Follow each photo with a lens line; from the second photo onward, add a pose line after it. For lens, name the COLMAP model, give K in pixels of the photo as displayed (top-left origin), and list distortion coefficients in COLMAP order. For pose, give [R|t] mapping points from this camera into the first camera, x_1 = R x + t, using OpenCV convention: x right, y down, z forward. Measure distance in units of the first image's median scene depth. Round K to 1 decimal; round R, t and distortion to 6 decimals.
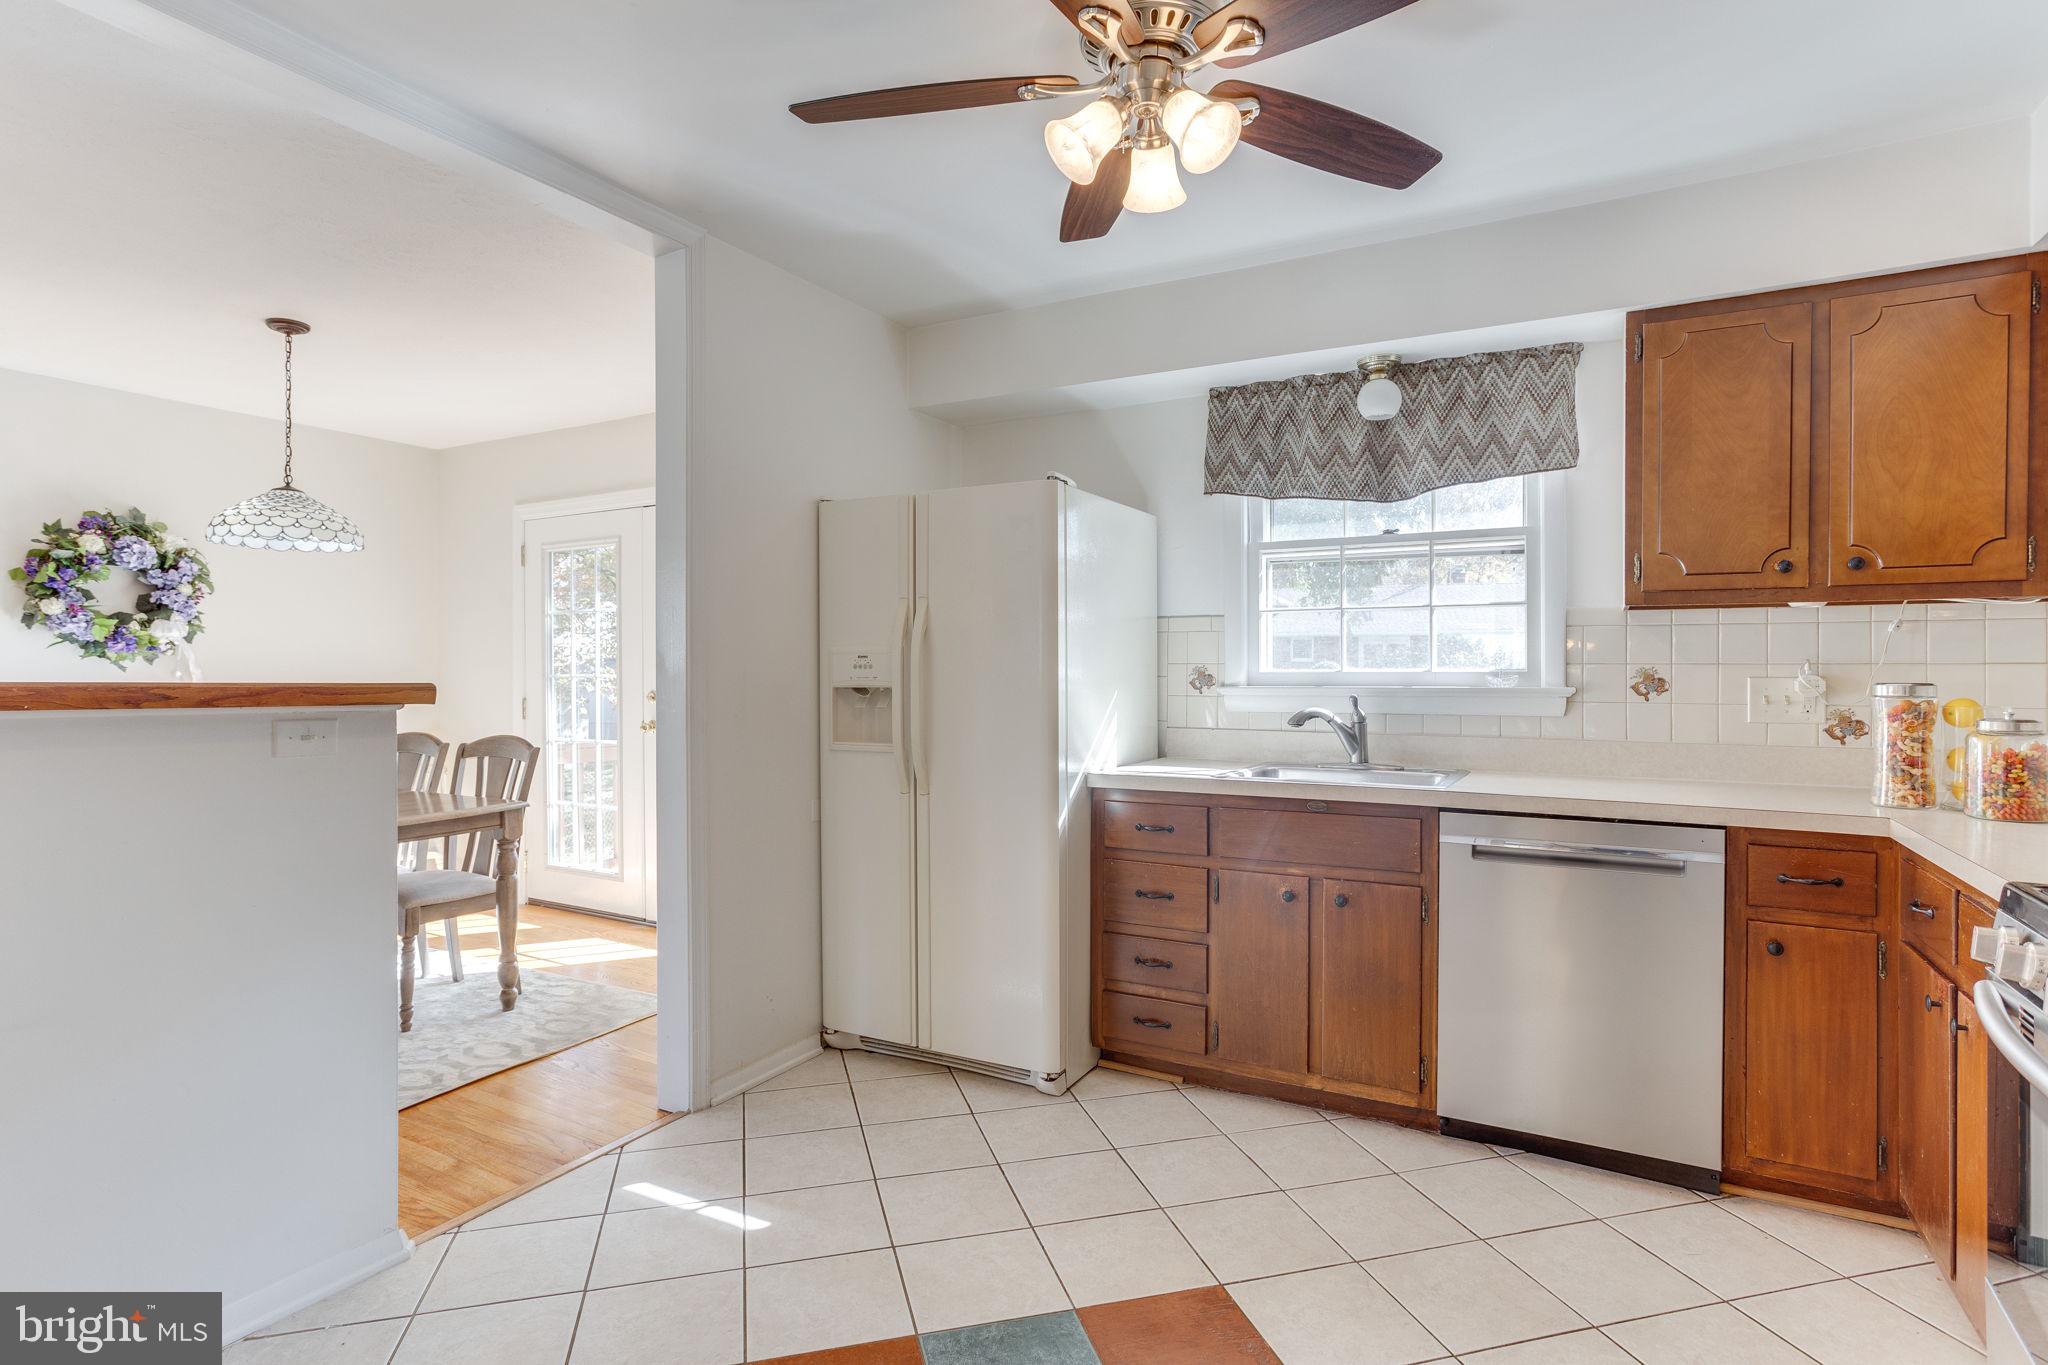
lens RADIAL K [[1049.7, 0, 1006.0], [0, 1049.7, 677.4], [0, 0, 1]] dist [-0.002297, 0.005279]
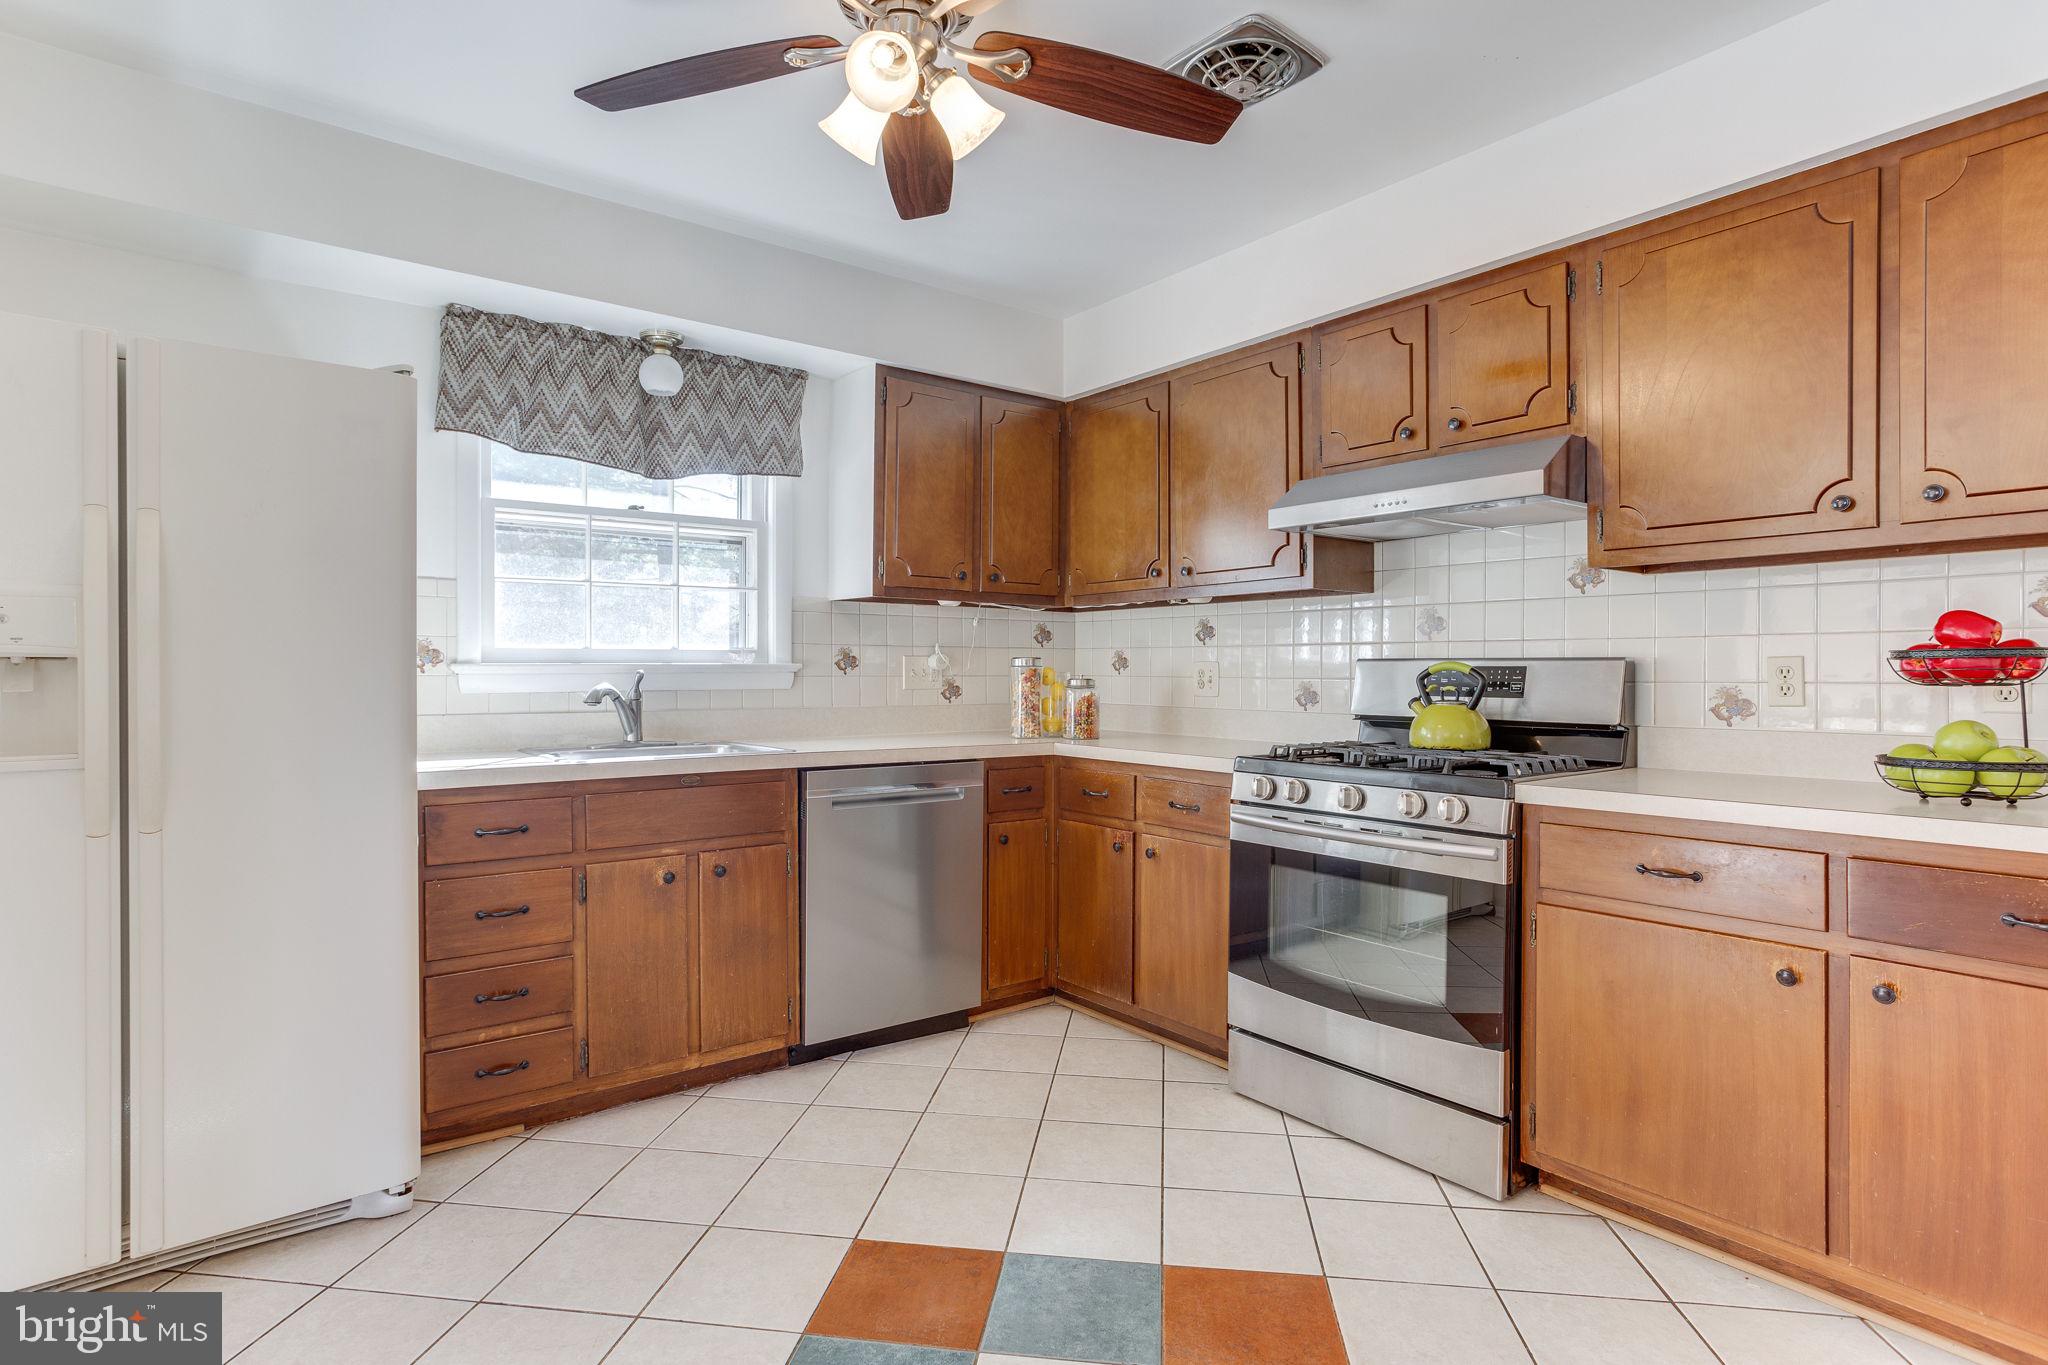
lens RADIAL K [[1049.7, 0, 1006.0], [0, 1049.7, 680.9], [0, 0, 1]] dist [-0.002297, 0.005279]
pose [[0.417410, -0.008016, 0.908683, -0.390592], [0.006596, 0.999961, 0.005791, 0.021297], [-0.908694, 0.003576, 0.417447, 0.267582]]
